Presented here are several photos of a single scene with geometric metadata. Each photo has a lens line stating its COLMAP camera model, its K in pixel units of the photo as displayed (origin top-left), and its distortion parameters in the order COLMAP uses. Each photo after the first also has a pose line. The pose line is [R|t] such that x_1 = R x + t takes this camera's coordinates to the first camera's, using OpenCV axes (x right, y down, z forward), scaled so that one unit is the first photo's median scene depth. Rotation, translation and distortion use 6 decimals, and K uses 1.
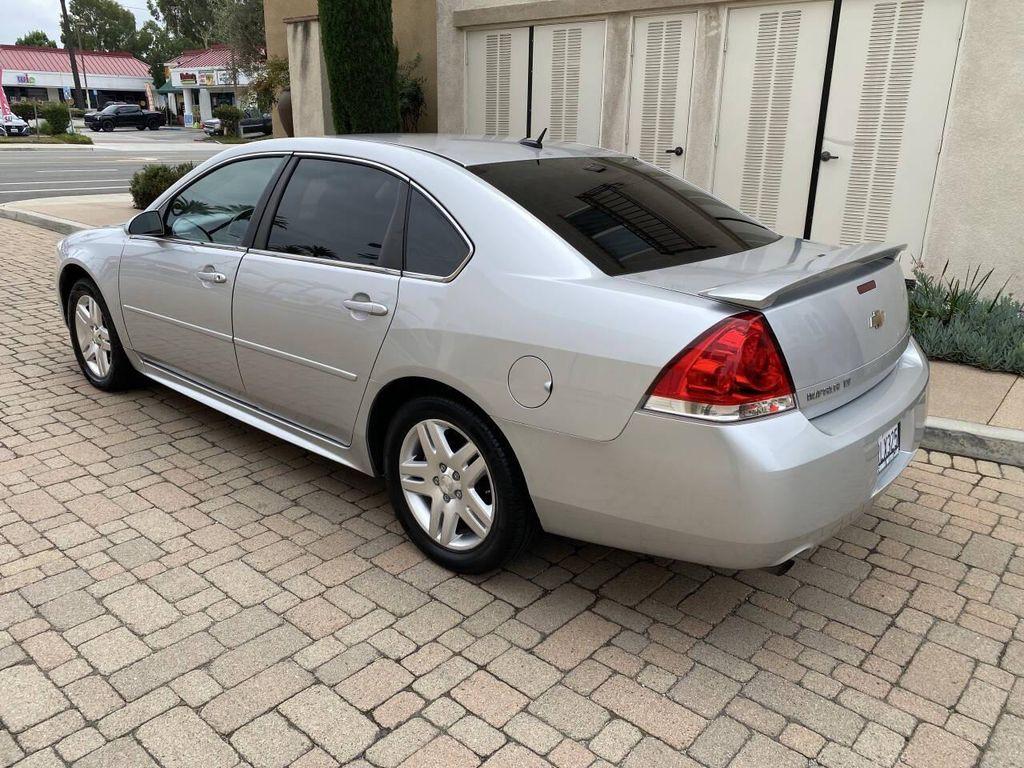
lens RADIAL K [[782.0, 0, 490.0], [0, 782.0, 377.7], [0, 0, 1]] dist [0.005526, 0.011480]
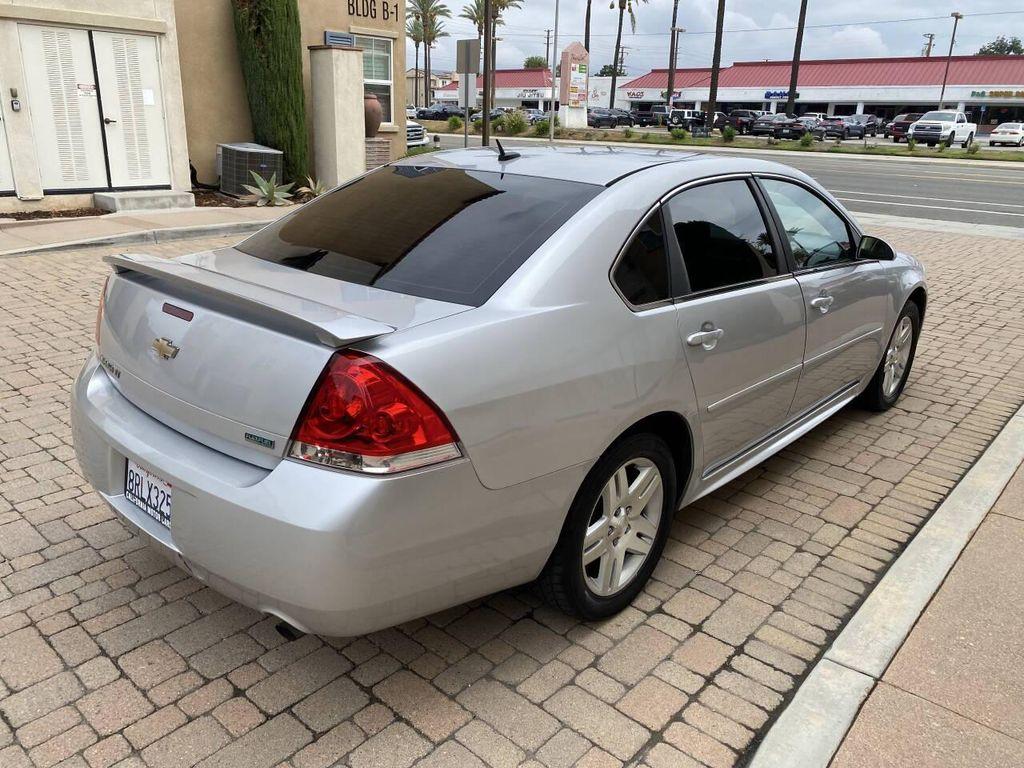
lens RADIAL K [[781.0, 0, 510.5], [0, 781.0, 378.4], [0, 0, 1]] dist [0.025543, -0.019423]
pose [[-0.000969, 0.303018, -0.952984, 1.169513], [-0.338721, 0.896552, 0.285418, -0.371297], [0.940887, 0.323072, 0.101770, 1.120017]]
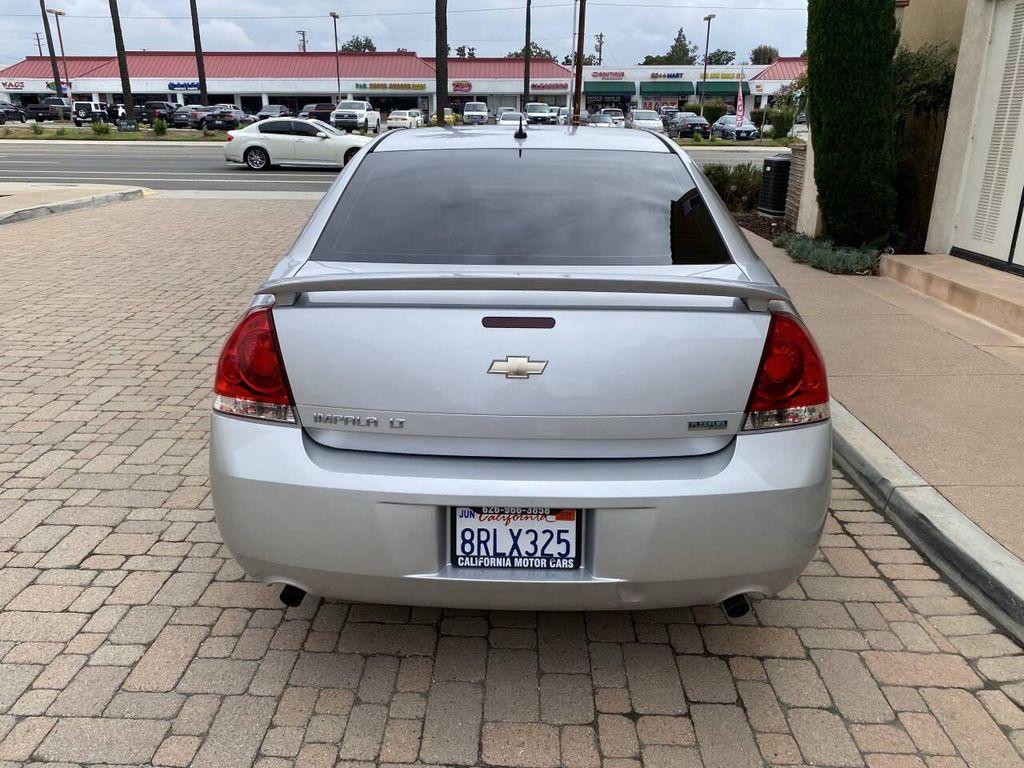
lens RADIAL K [[781.0, 0, 496.2], [0, 781.0, 374.5], [0, 0, 1]] dist [0.025543, -0.019423]
pose [[0.641666, 0.225750, -0.733009, 0.893404], [-0.232425, 0.967997, 0.094659, -0.115425], [0.730919, 0.109630, 0.673601, 0.425384]]
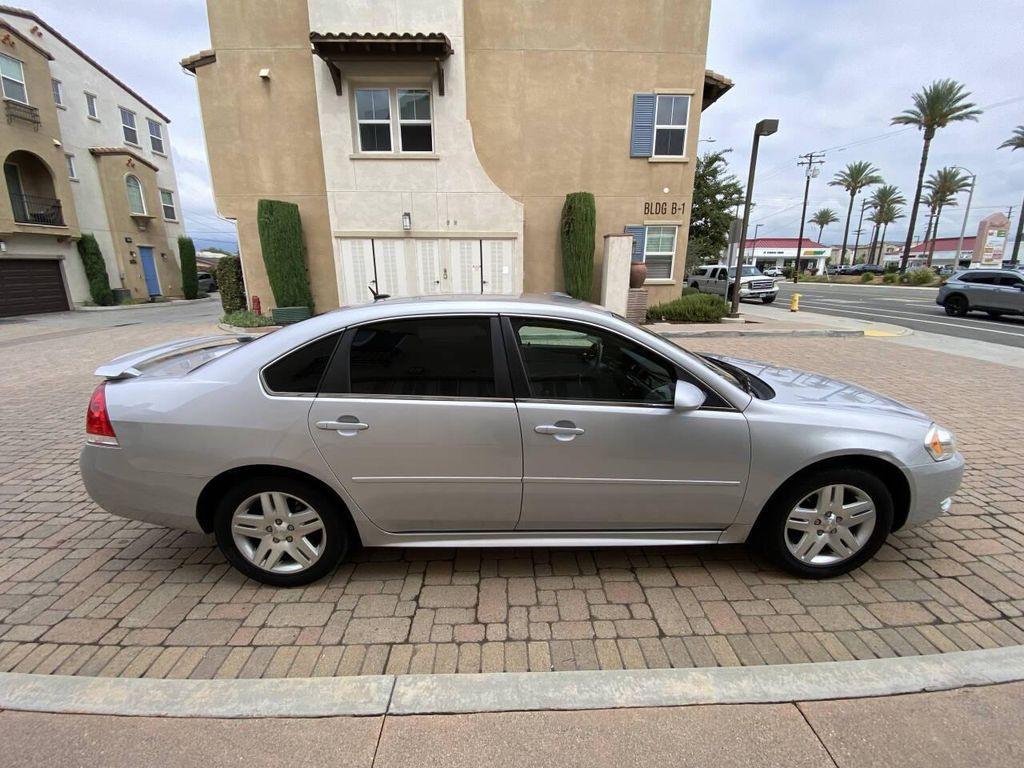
lens RADIAL K [[418.1, 0, 511.6], [0, 418.1, 389.4], [0, 0, 1]] dist [-0.003259, -0.008160]
pose [[-0.730611, 0.173328, -0.660428, 0.500020], [-0.218763, 0.856832, 0.466885, -0.663260], [0.646800, 0.485588, -0.588093, 1.978299]]
